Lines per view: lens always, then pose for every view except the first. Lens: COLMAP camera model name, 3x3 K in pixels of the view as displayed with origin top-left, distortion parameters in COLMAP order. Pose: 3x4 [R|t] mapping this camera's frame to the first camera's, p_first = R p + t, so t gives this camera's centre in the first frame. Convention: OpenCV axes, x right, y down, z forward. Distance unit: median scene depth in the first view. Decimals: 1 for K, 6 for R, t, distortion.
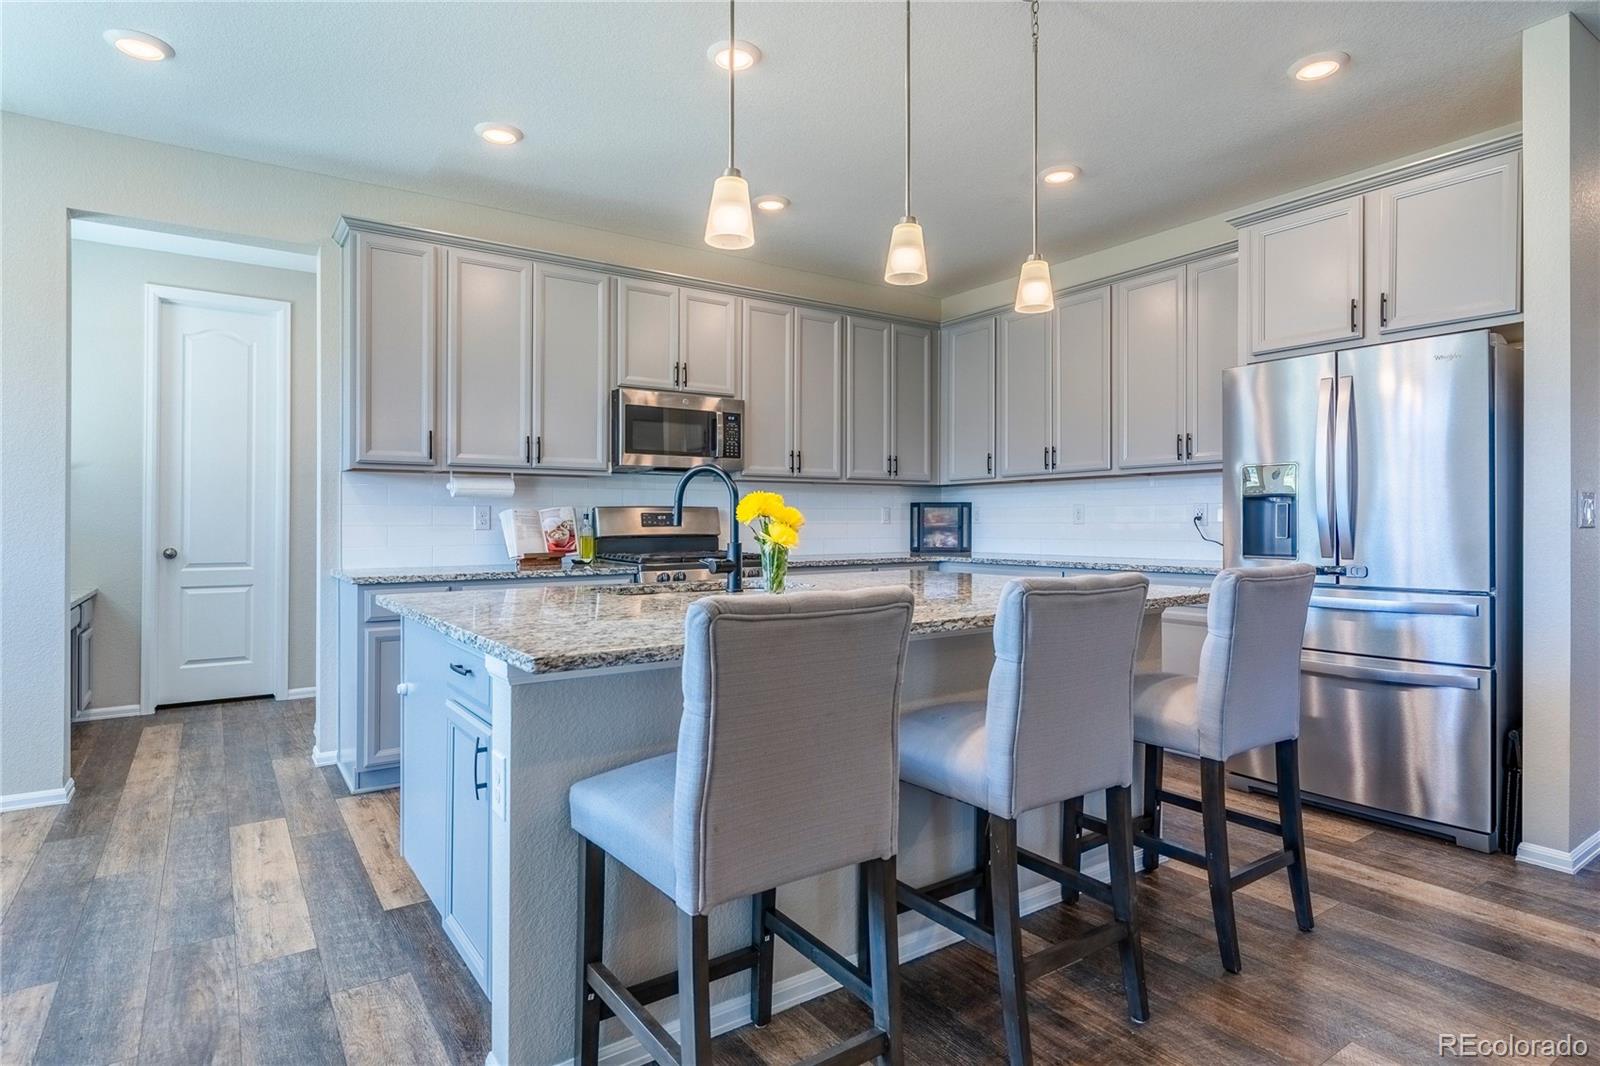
lens RADIAL K [[851.9, 0, 805.2], [0, 851.9, 531.8], [0, 0, 1]] dist [0.004995, -0.003874]
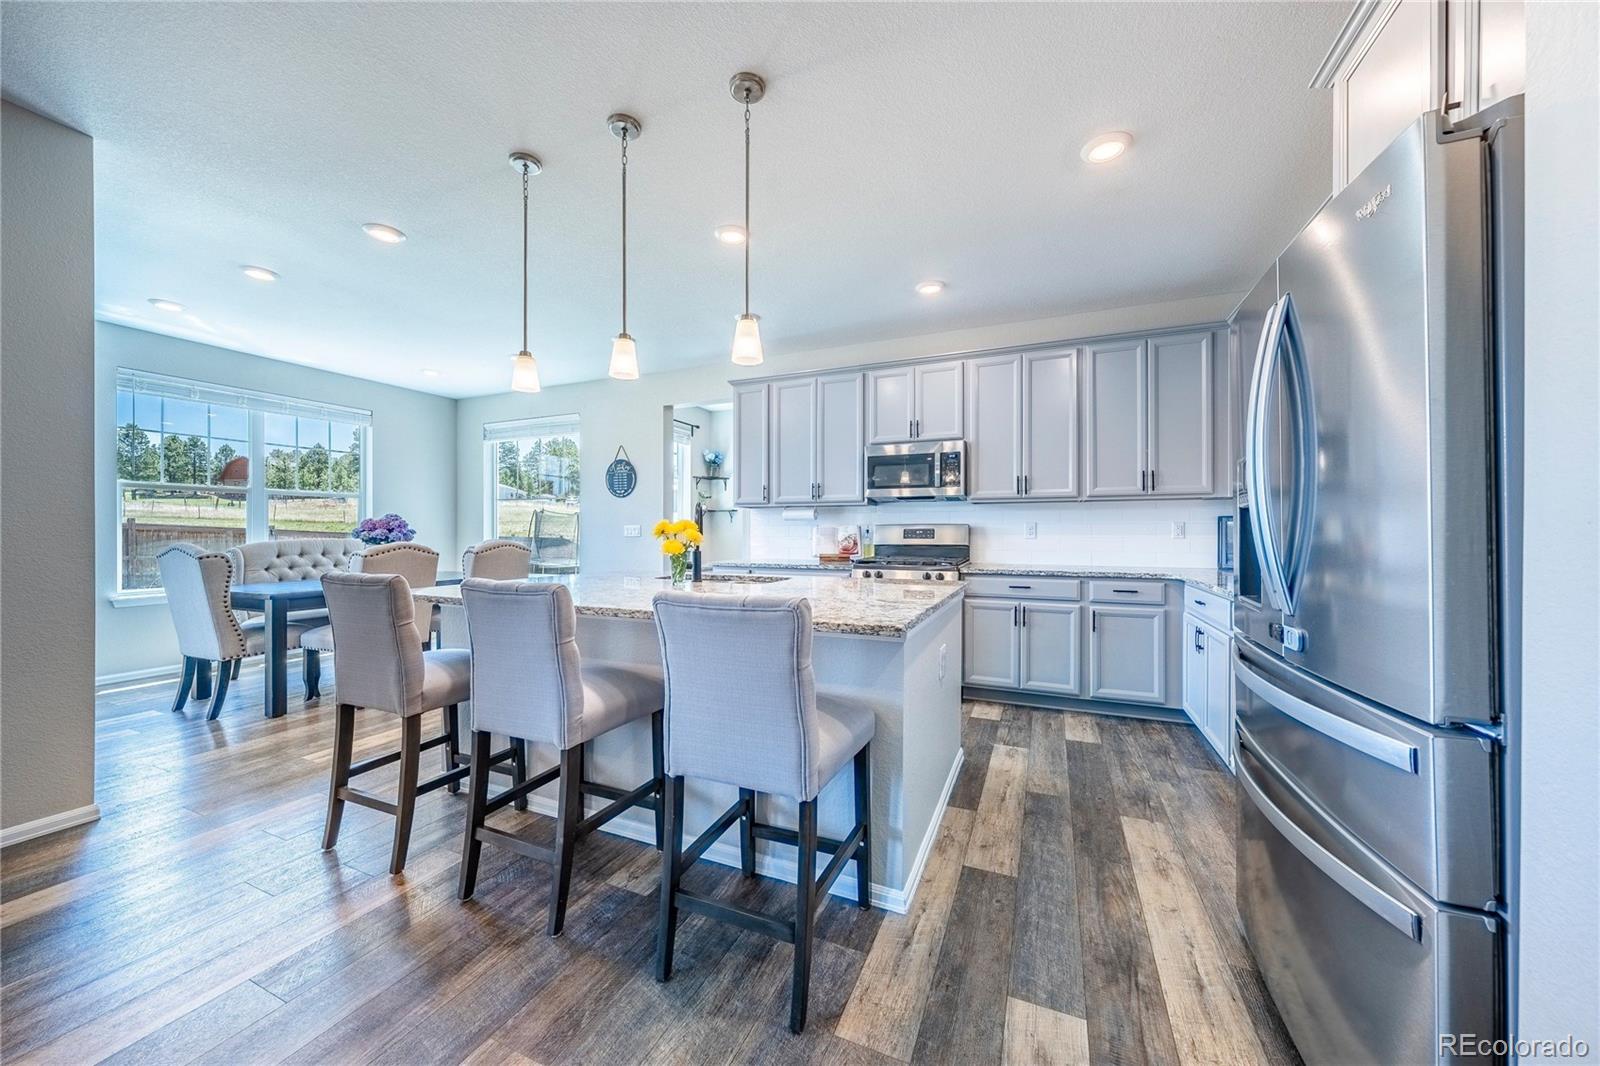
lens RADIAL K [[569.1, 0, 808.2], [0, 569.1, 534.5], [0, 0, 1]] dist [-0.013985, -0.000142]
pose [[0.532269, 0.007965, -0.846538, 0.665822], [-0.012948, 0.999915, 0.001267, -0.015186], [0.846476, 0.010287, 0.532327, 0.442987]]
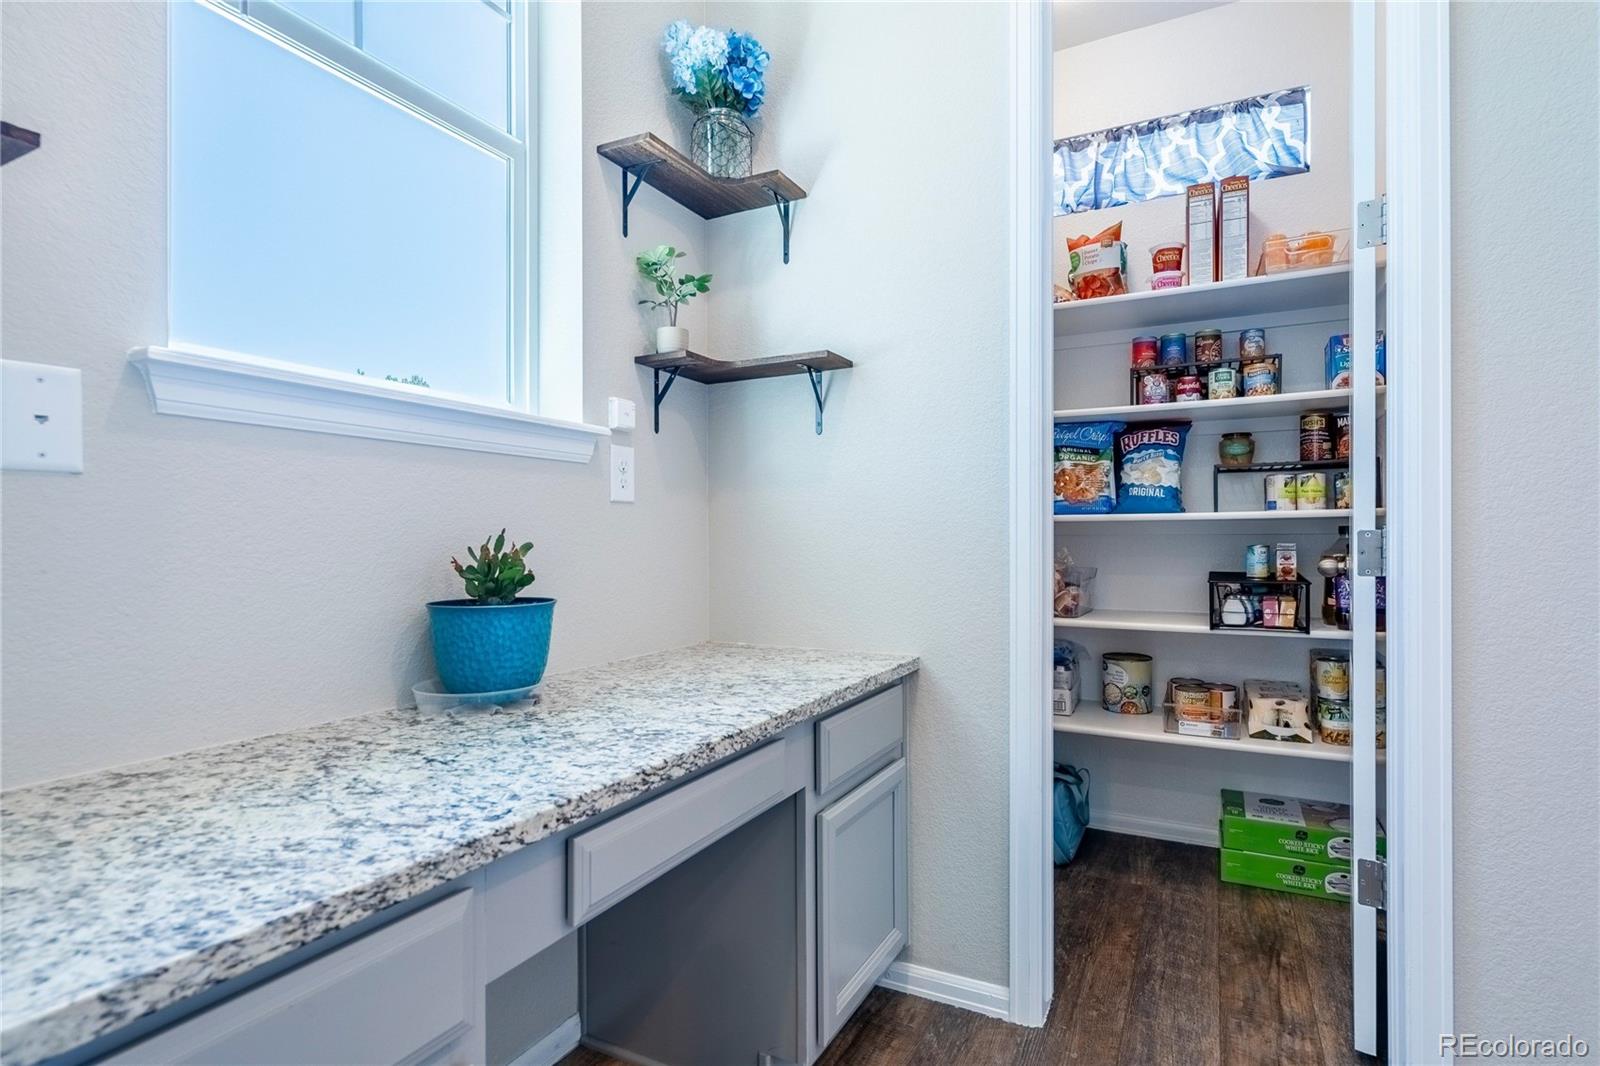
lens RADIAL K [[812.3, 0, 799.4], [0, 812.3, 529.1], [0, 0, 1]] dist [-0.001851, -0.000027]
pose [[0.467760, -0.010720, -0.883791, -0.684764], [-0.000003, 0.999926, -0.012130, 0.016539], [0.883856, 0.005676, 0.467725, 1.009663]]
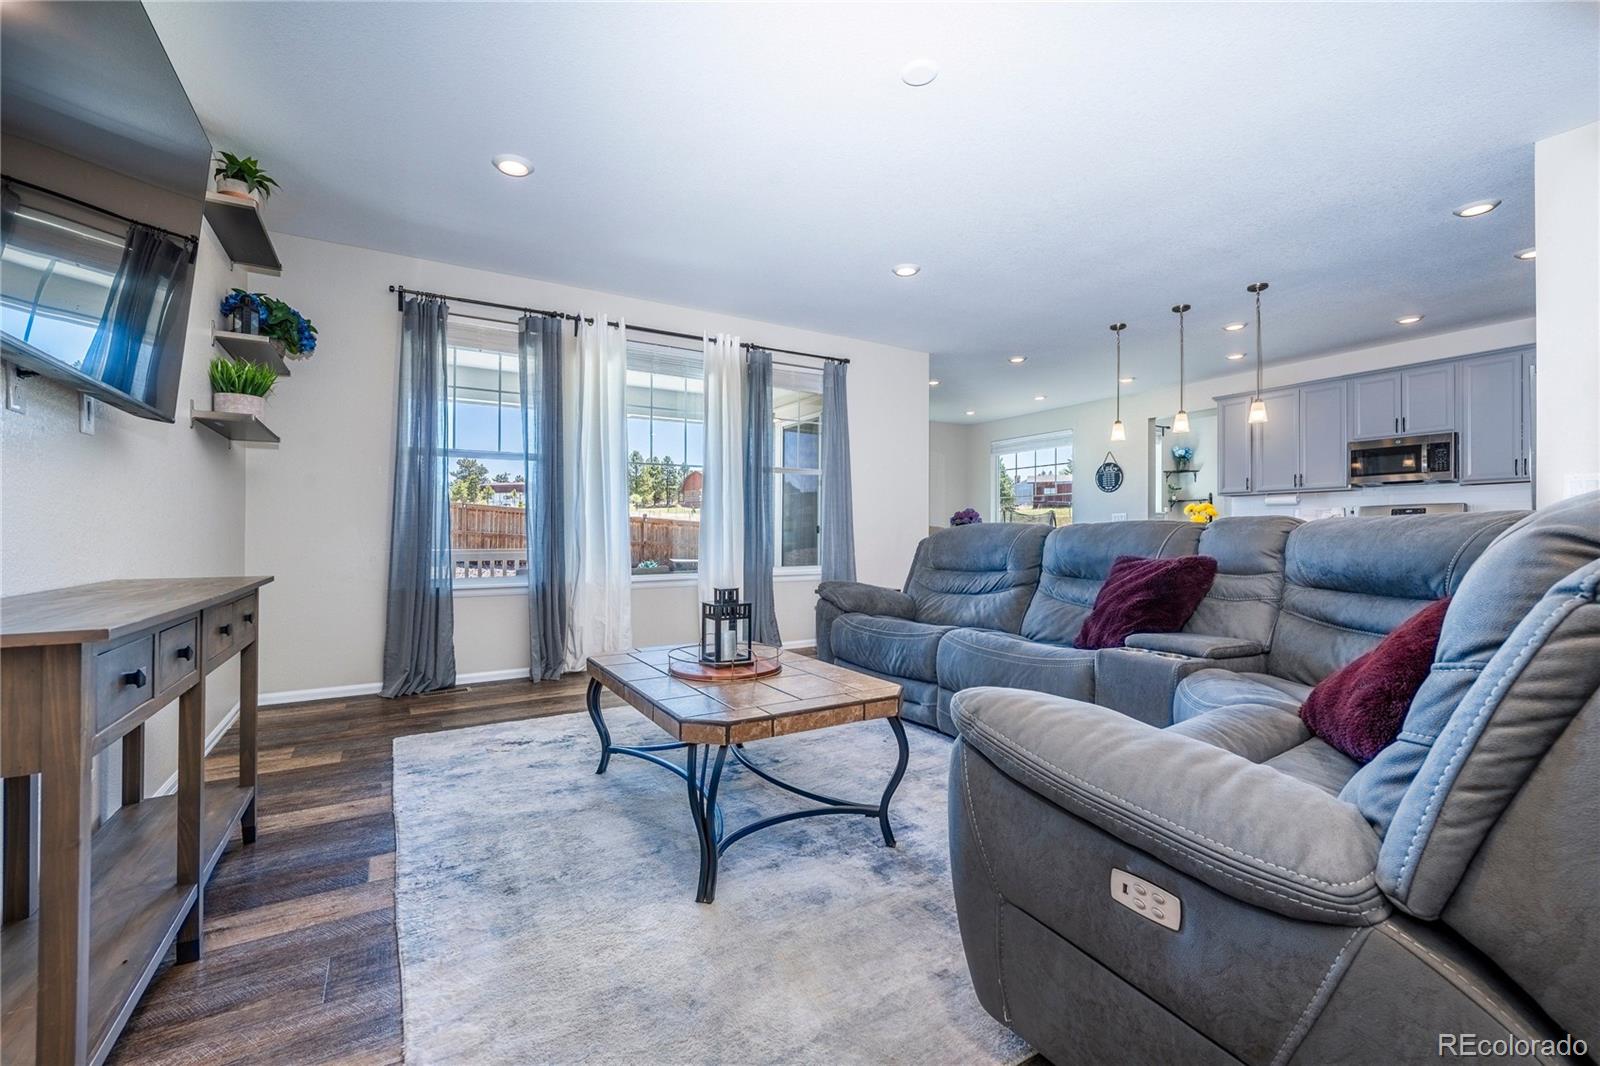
lens RADIAL K [[675.1, 0, 813.9], [0, 675.1, 535.1], [0, 0, 1]] dist [0.012136, 0.000248]
pose [[-0.039268, 0.005468, -0.999214, 1.488612], [-0.003033, 0.999980, 0.005591, 0.032449], [0.999224, 0.003251, -0.039250, -0.102954]]
